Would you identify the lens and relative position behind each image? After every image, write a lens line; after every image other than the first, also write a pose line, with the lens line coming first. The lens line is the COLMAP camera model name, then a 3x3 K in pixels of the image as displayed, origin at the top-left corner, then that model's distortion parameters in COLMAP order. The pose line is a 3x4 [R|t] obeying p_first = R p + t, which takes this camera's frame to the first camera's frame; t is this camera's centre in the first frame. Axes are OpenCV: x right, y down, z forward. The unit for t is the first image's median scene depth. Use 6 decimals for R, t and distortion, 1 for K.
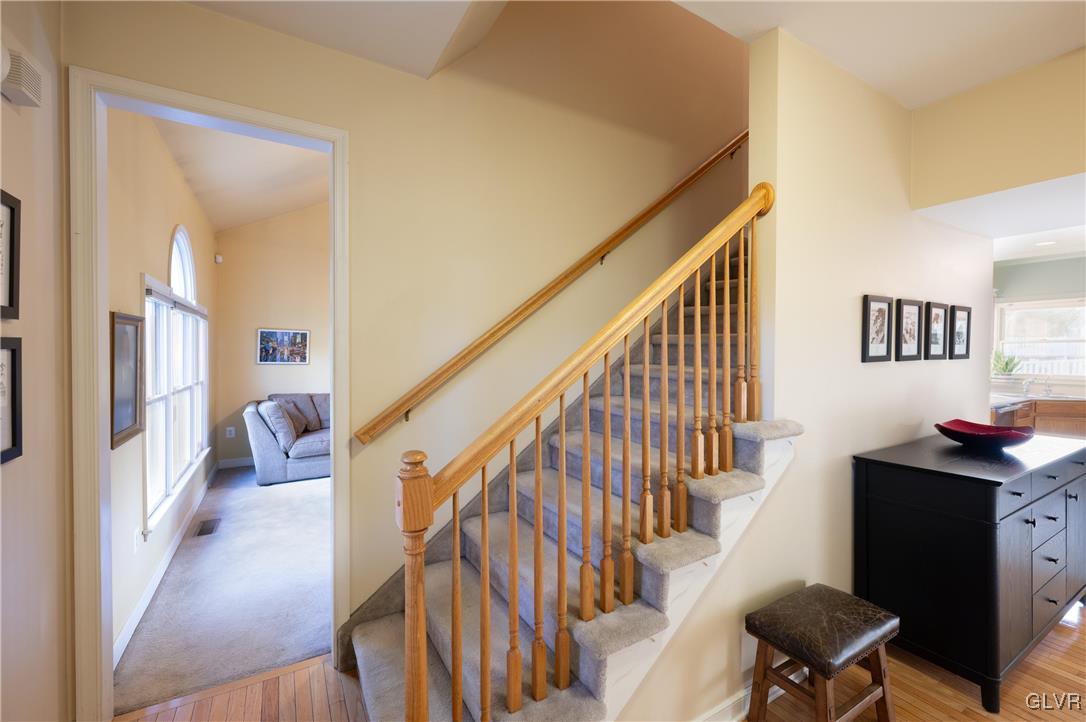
lens RADIAL K [[439.5, 0, 541.3], [0, 439.5, 355.2], [0, 0, 1]] dist [-0.001064, -0.000062]
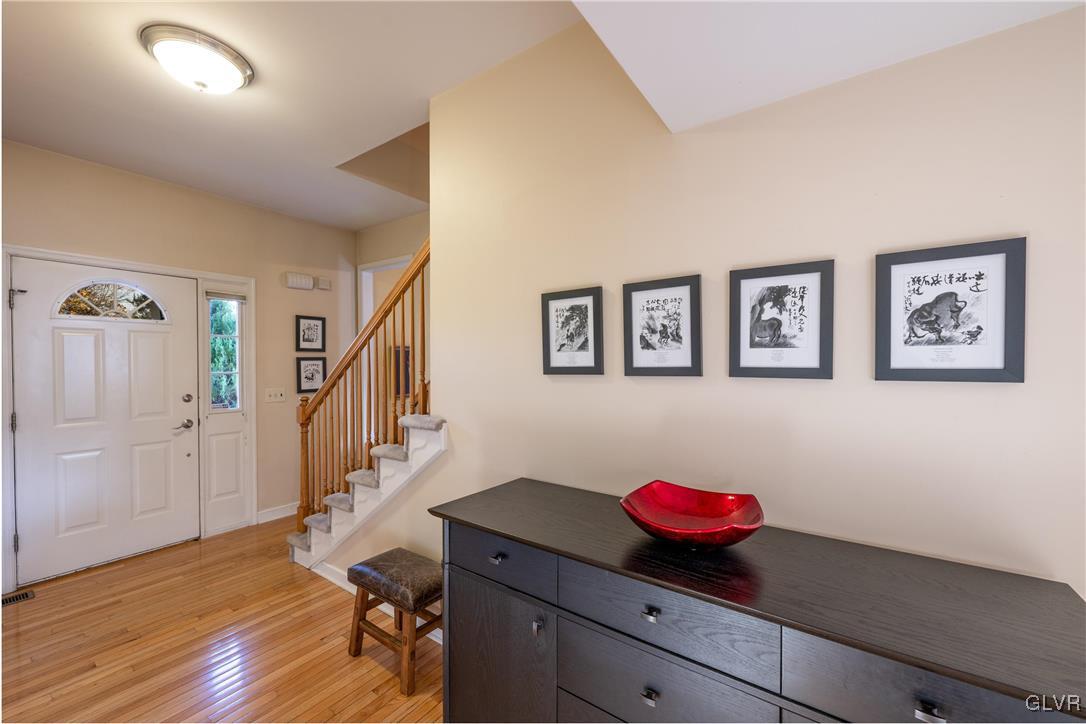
lens RADIAL K [[434.0, 0, 547.1], [0, 434.0, 367.5], [0, 0, 1]] dist [0.033466, 0.000150]
pose [[0.409476, 0.012744, -0.912232, 1.630934], [-0.008534, 0.999912, 0.010139, -0.005493], [0.912281, 0.003633, 0.409548, 0.722626]]
